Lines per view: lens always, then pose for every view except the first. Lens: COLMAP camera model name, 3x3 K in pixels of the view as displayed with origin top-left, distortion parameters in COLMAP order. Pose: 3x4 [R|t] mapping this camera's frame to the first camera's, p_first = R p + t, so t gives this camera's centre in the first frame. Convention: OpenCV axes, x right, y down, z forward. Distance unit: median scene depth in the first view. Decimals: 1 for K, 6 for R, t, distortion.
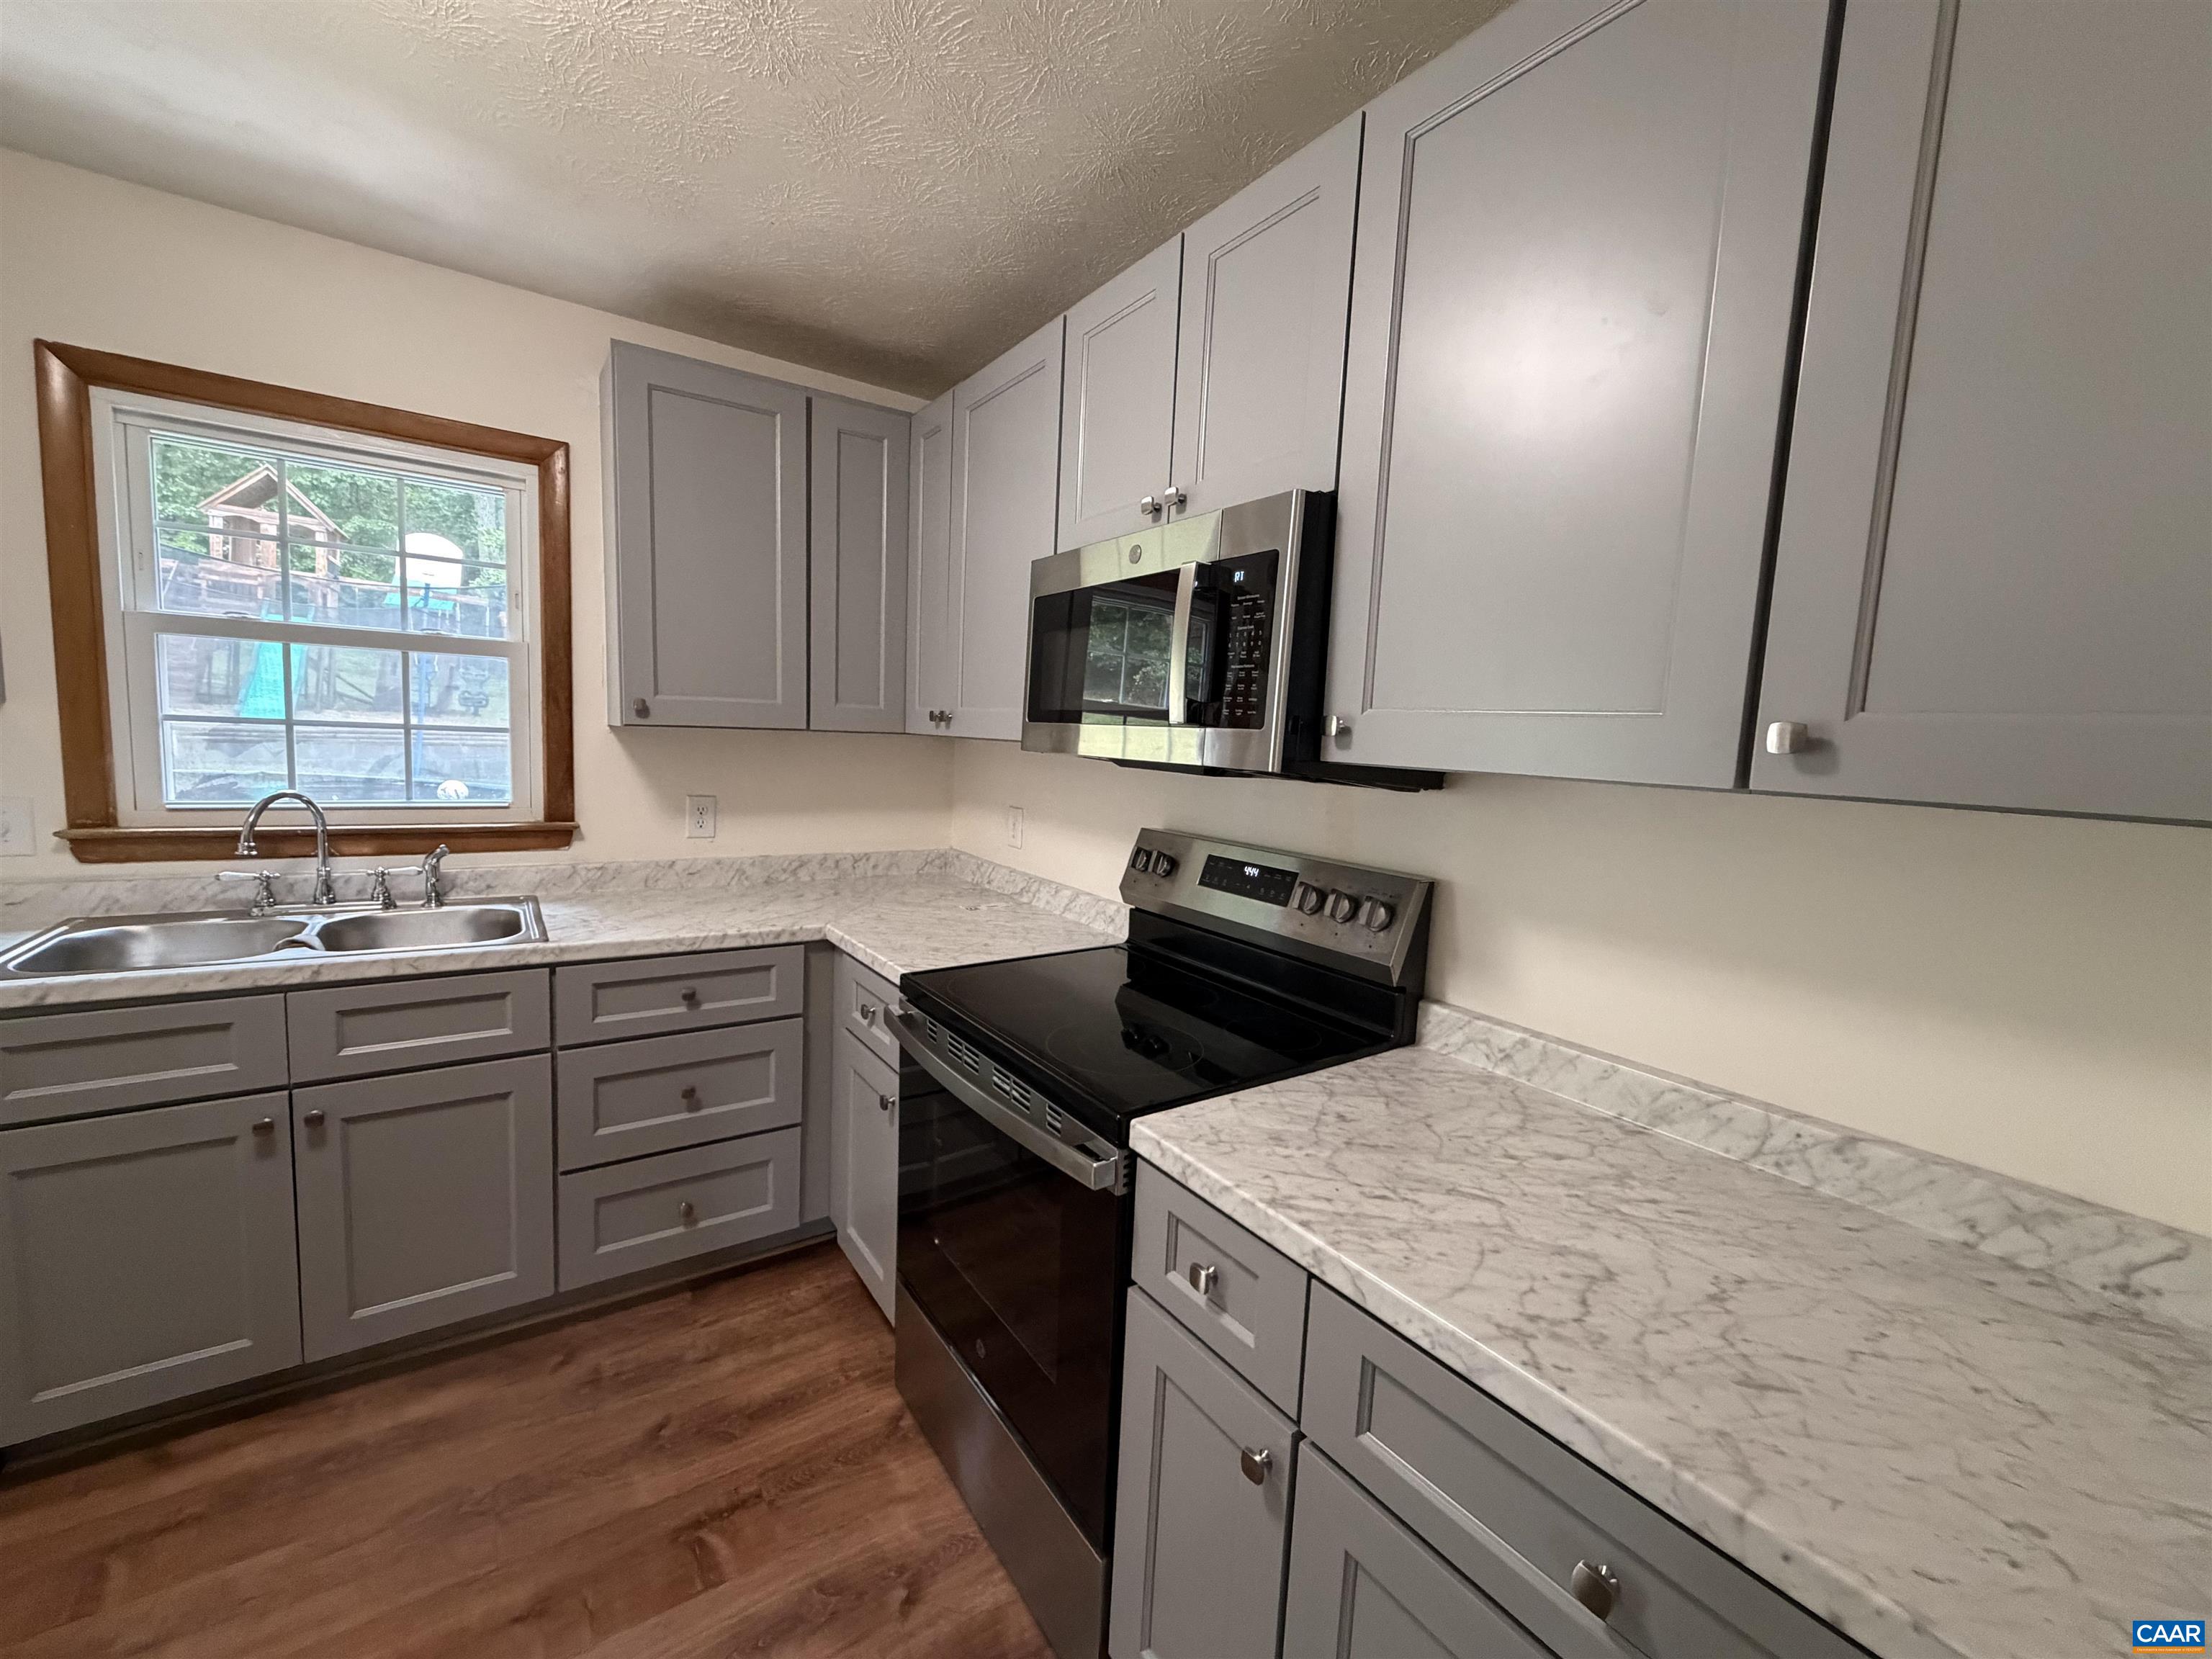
lens RADIAL K [[887.1, 0, 1101.0], [0, 887.1, 822.3], [0, 0, 1]] dist [-0.000736, 0.000502]
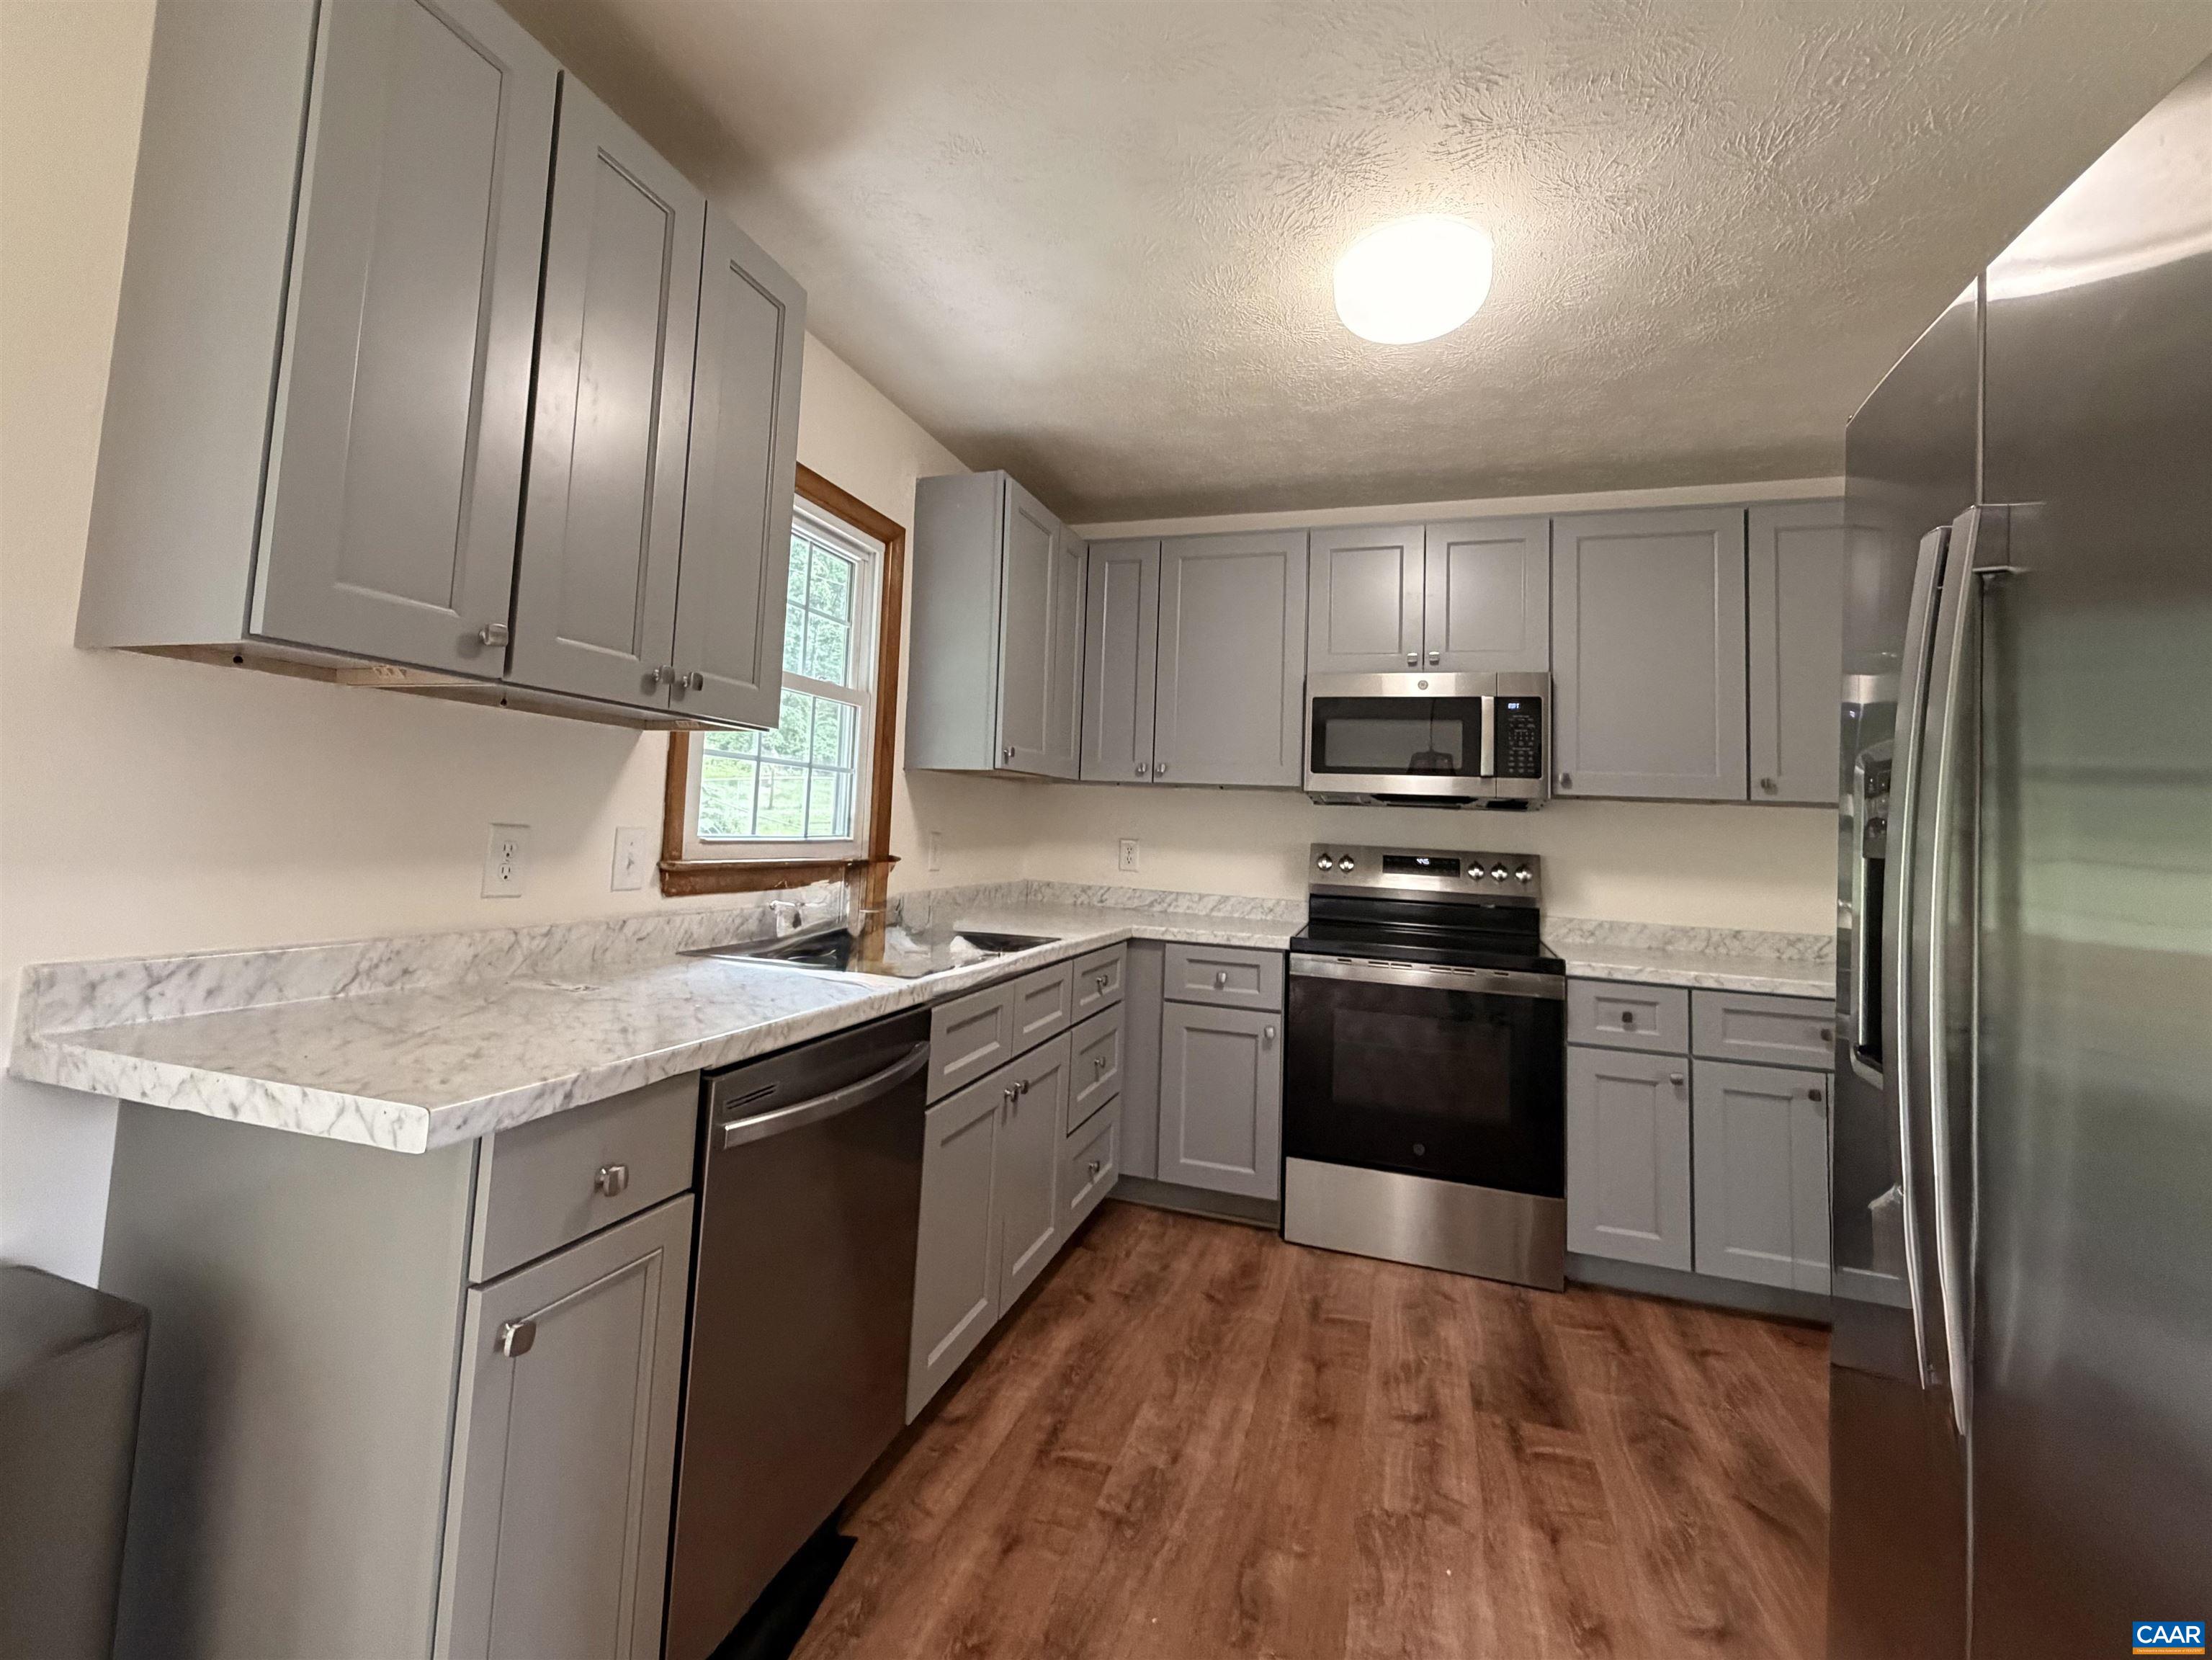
lens RADIAL K [[992.0, 0, 1074.9], [0, 992.0, 731.3], [0, 0, 1]] dist [-0.000367, 0.000546]
pose [[0.803698, 0.045730, 0.593277, -1.520087], [0.052121, 0.987800, -0.146747, 0.053008], [-0.592750, 0.148863, 0.791509, -0.169690]]
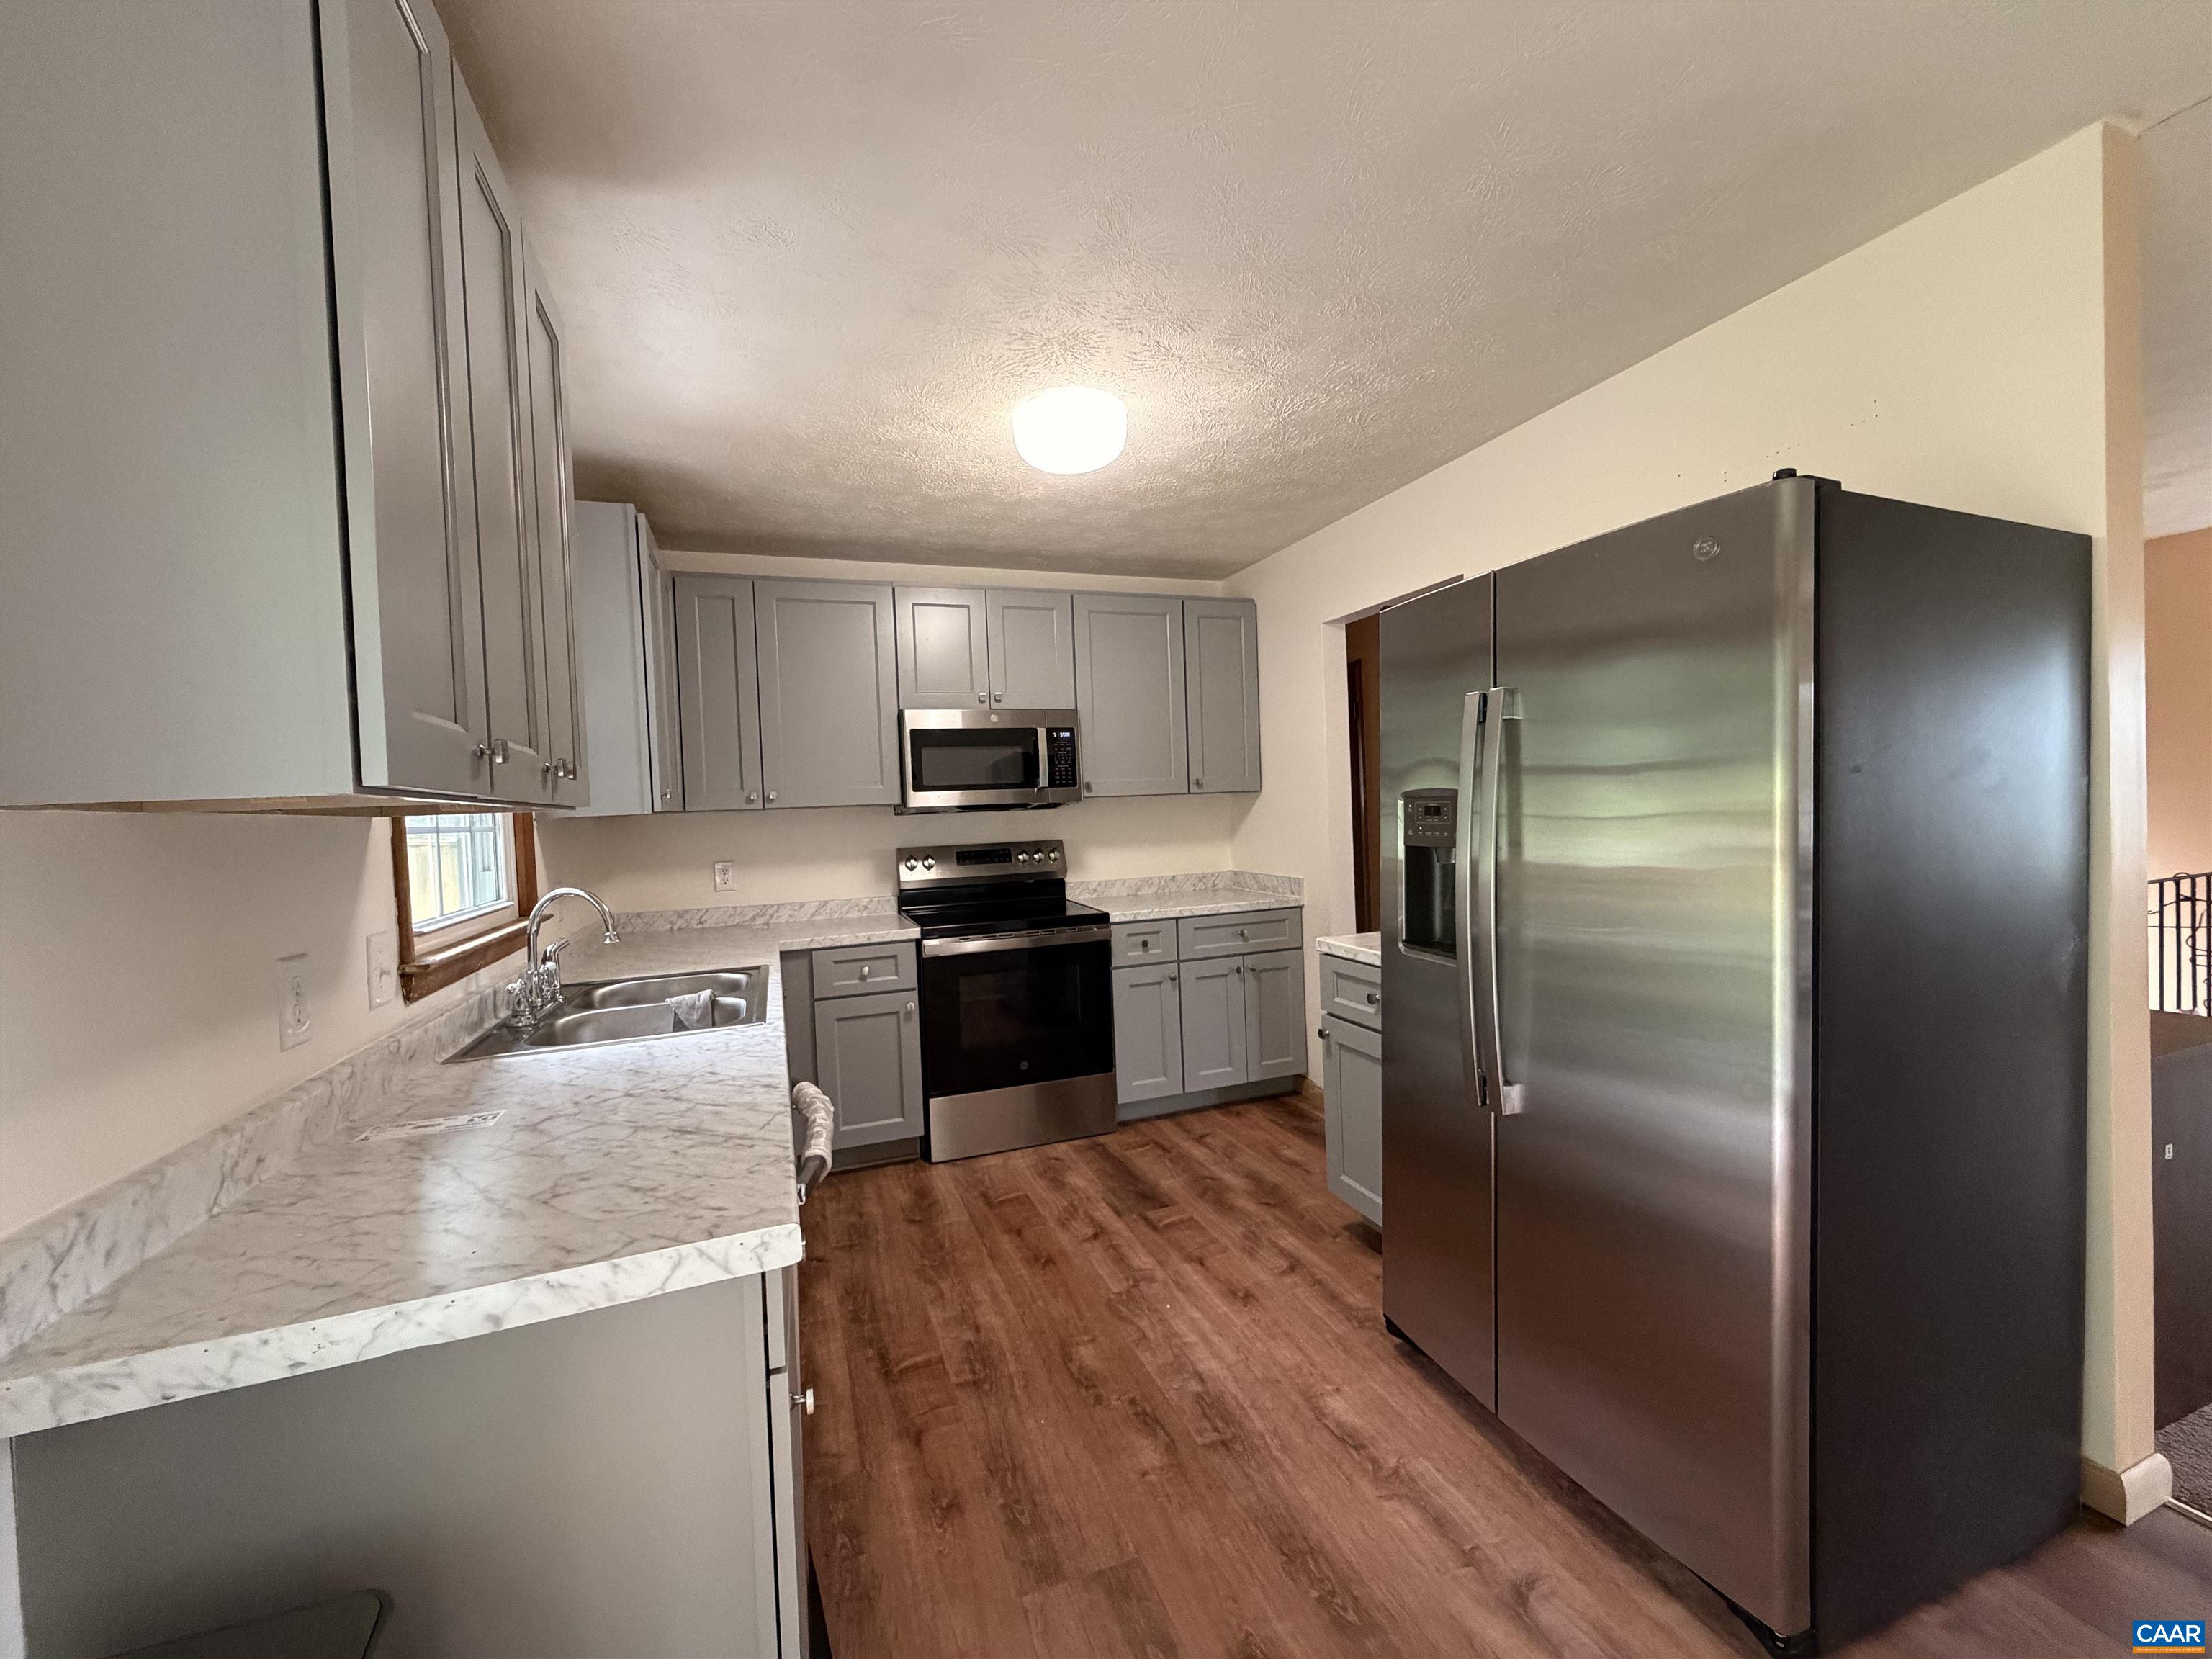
lens RADIAL K [[887.1, 0, 1115.6], [0, 887.1, 809.2], [0, 0, 1]] dist [-0.000736, 0.000502]
pose [[0.230930, -0.060082, 0.971114, -1.901414], [0.148491, 0.988576, 0.025851, -0.062859], [-0.961573, 0.138232, 0.237213, 0.130342]]
